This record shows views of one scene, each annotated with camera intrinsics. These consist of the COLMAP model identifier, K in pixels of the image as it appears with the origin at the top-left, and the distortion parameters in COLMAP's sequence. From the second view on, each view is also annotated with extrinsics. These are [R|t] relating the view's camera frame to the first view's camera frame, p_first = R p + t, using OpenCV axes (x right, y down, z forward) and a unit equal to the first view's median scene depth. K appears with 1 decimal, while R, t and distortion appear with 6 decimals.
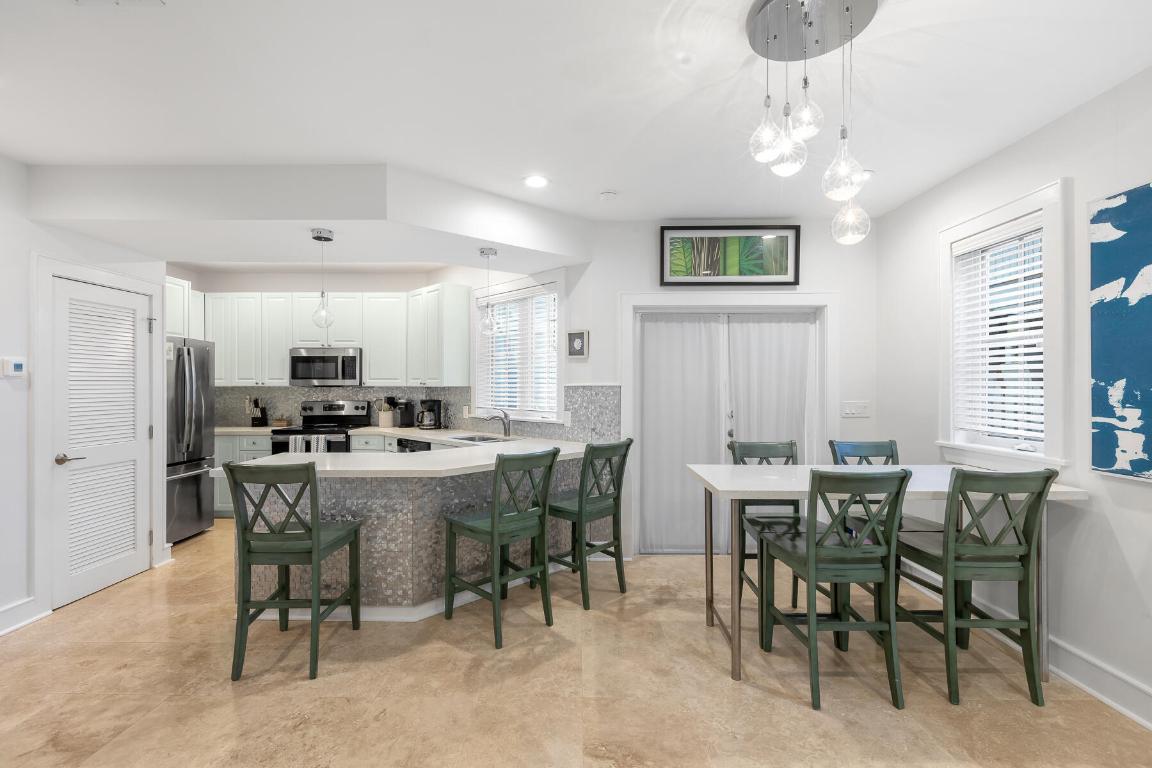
lens RADIAL K [[512.9, 0, 576.0], [0, 512.9, 384.0], [0, 0, 1]] dist [0.000547, 0.000351]
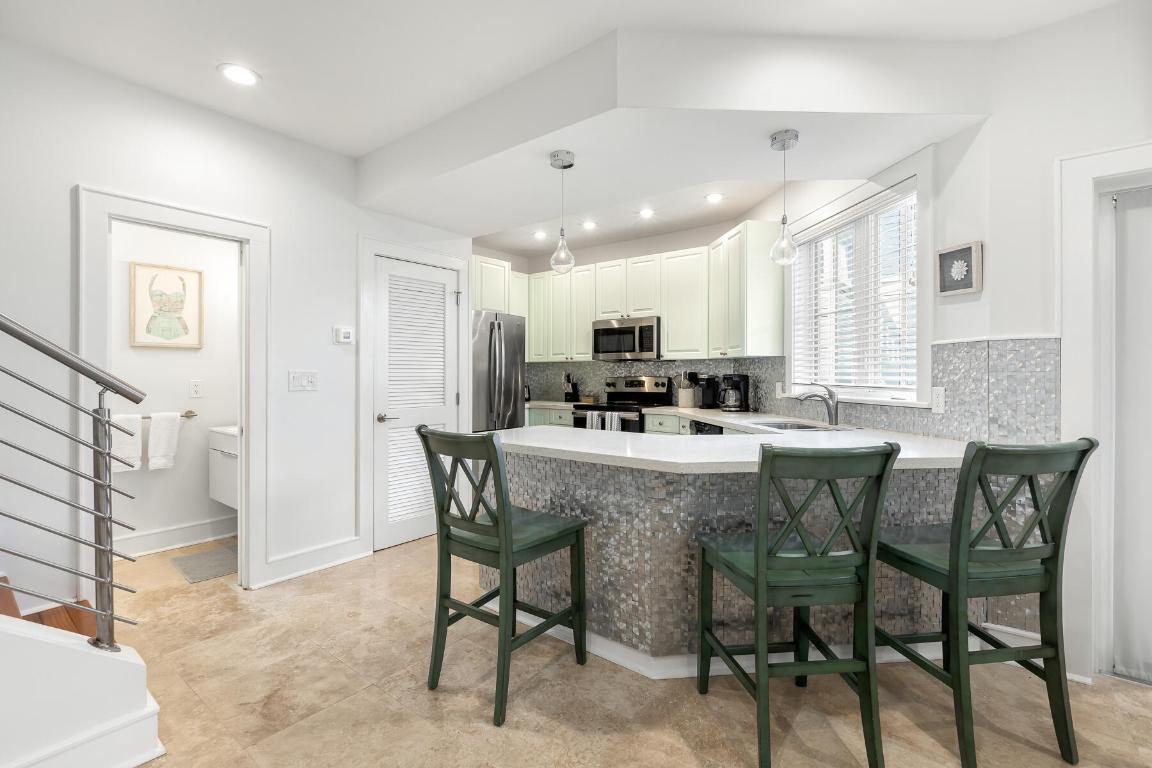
lens RADIAL K [[520.5, 0, 575.0], [0, 520.5, 374.2], [0, 0, 1]] dist [0.001108, 0.000708]
pose [[0.789657, 0.000024, -0.613548, 0.023806], [0.001144, 0.999998, 0.001513, 0.040525], [0.613547, -0.001897, 0.789656, 0.295431]]
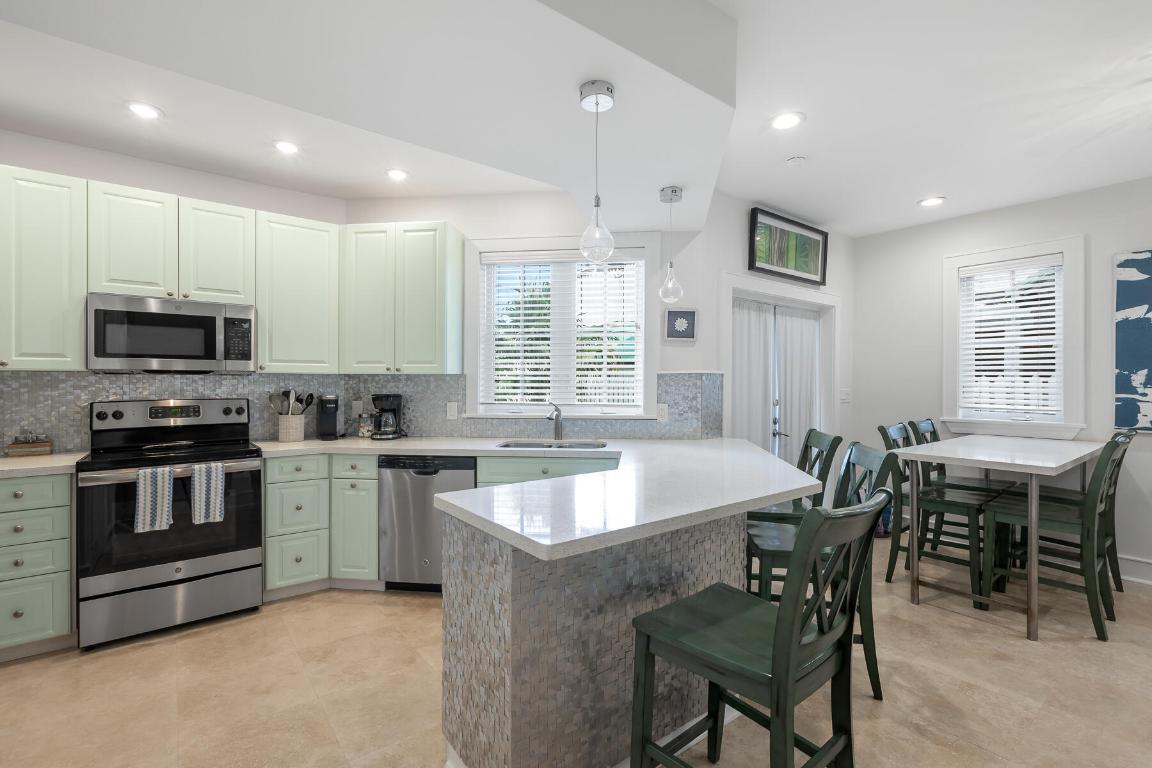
lens RADIAL K [[512.9, 0, 576.0], [0, 512.9, 384.0], [0, 0, 1]] dist [0.000547, 0.000351]
pose [[0.785639, -0.000262, 0.618685, -0.711052], [-0.003651, 0.999981, 0.005060, 0.018565], [-0.618674, -0.006235, 0.785623, 0.471736]]
